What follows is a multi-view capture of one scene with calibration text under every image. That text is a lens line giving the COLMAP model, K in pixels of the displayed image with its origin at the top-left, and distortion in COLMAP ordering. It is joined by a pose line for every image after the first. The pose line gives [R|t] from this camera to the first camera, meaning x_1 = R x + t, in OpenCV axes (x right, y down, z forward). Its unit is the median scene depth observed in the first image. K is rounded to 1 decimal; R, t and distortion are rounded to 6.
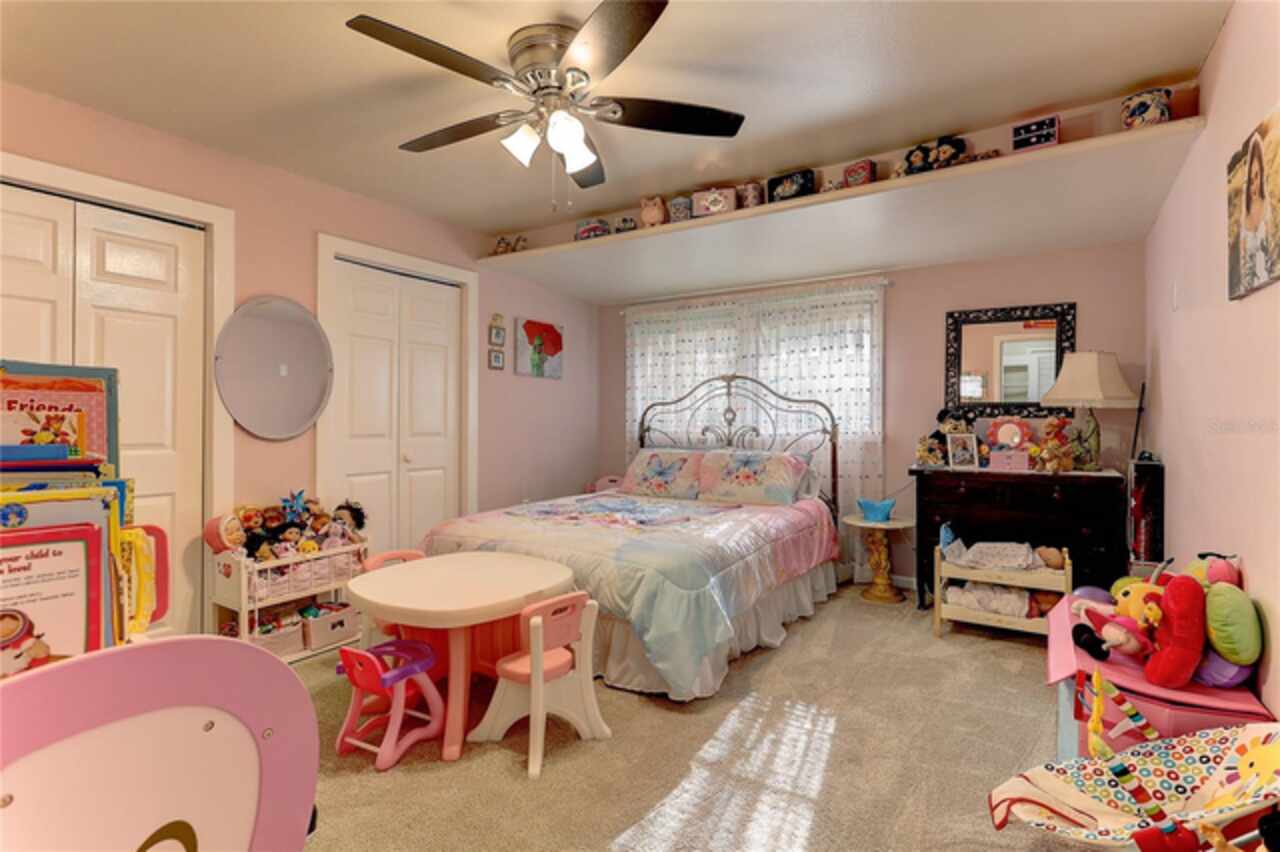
lens RADIAL K [[615.9, 0, 641.7], [0, 615.9, 425.1], [0, 0, 1]] dist [0.008930, -0.002305]
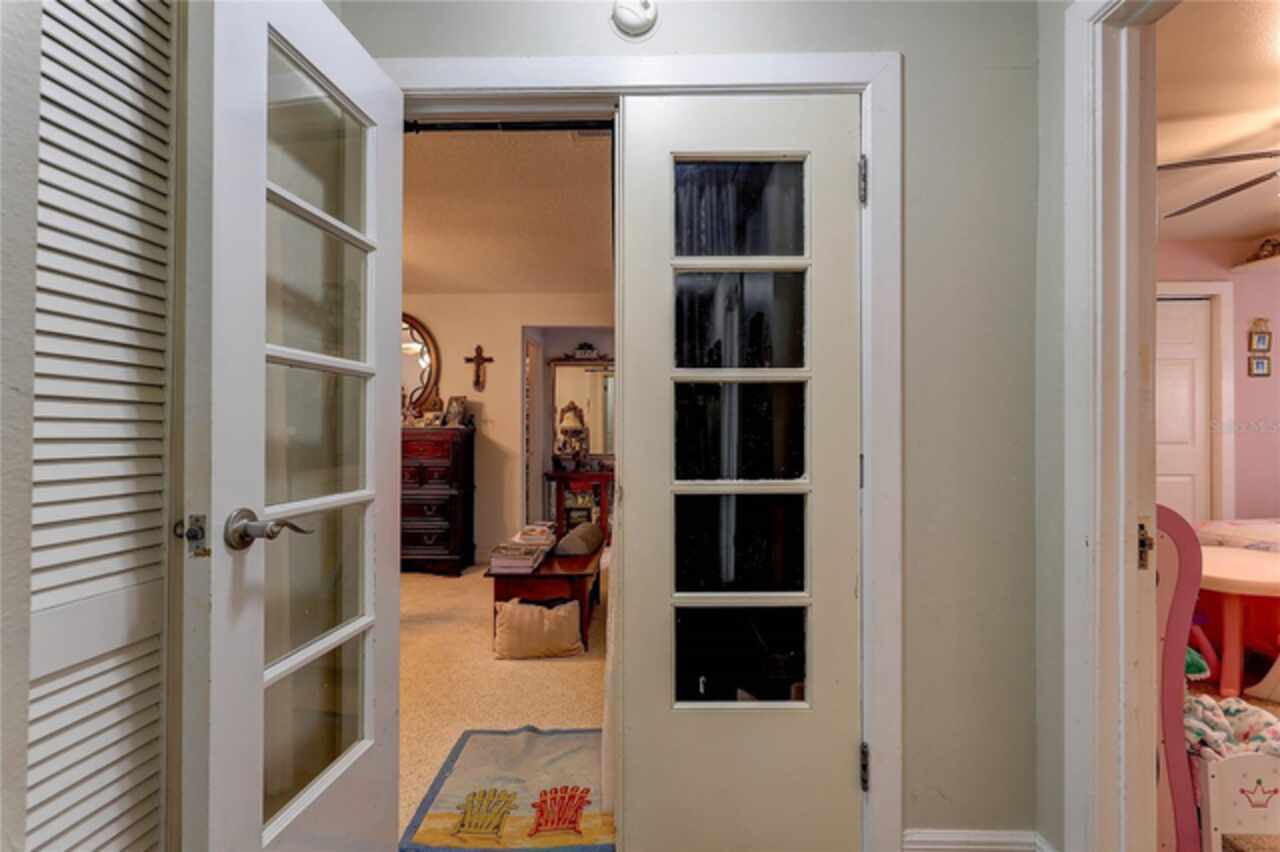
lens RADIAL K [[615.9, 0, 643.5], [0, 615.9, 429.8], [0, 0, 1]] dist [0.008930, -0.002305]
pose [[0.543900, -0.007762, -0.839114, 0.055932], [0.004671, 0.999970, -0.006223, -0.004746], [0.839137, -0.000535, 0.543920, -0.349566]]
